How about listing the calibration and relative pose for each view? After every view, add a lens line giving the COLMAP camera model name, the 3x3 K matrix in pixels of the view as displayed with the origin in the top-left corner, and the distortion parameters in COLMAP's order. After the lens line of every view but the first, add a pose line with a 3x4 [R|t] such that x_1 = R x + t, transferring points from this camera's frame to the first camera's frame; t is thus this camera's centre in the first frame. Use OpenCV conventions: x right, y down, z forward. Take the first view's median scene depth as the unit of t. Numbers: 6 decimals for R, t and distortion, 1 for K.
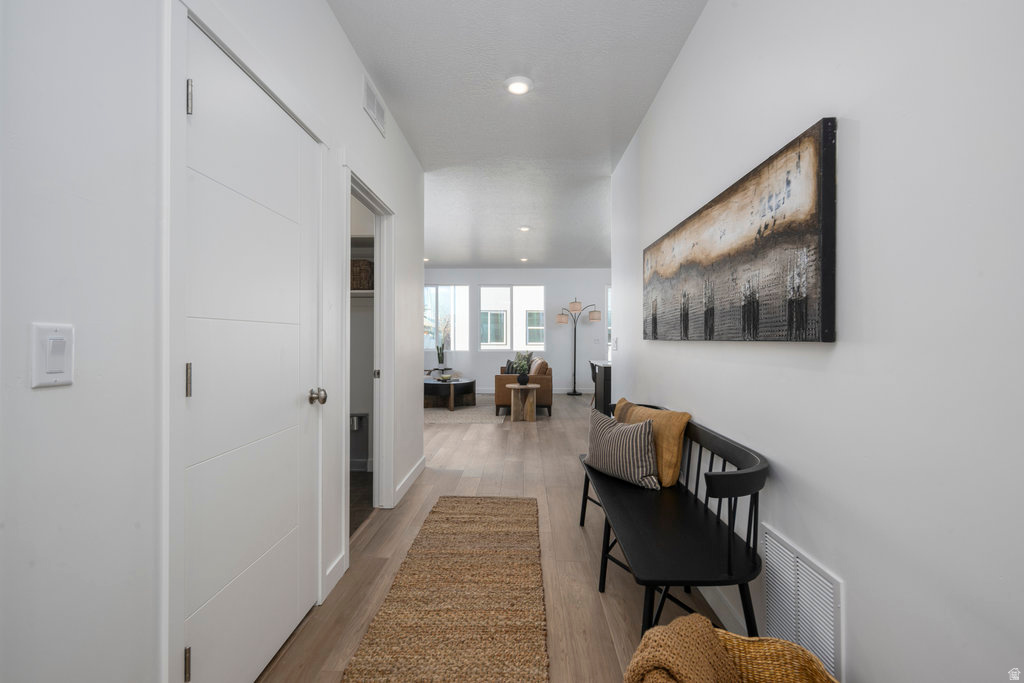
lens RADIAL K [[445.0, 0, 515.1], [0, 445.0, 336.7], [0, 0, 1]] dist [0.001718, -0.000084]
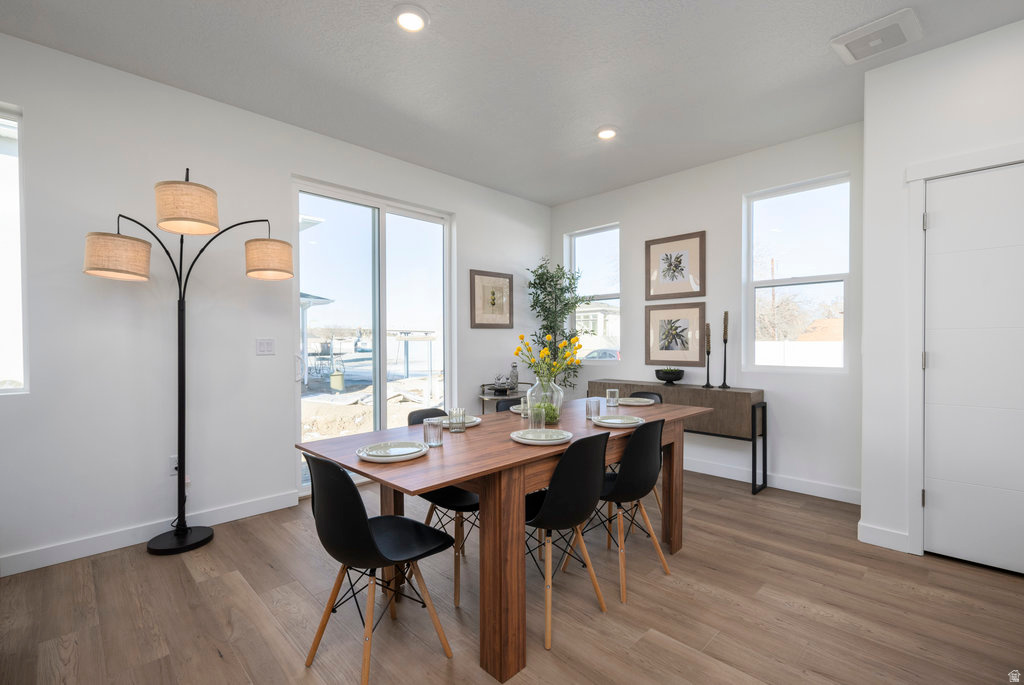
lens RADIAL K [[445.0, 0, 515.1], [0, 445.0, 337.7], [0, 0, 1]] dist [0.001718, -0.000084]
pose [[0.713754, -0.002246, 0.700393, 0.090513], [0.001641, 0.999997, 0.001535, 0.002854], [-0.700395, 0.000053, 0.713755, 0.672469]]
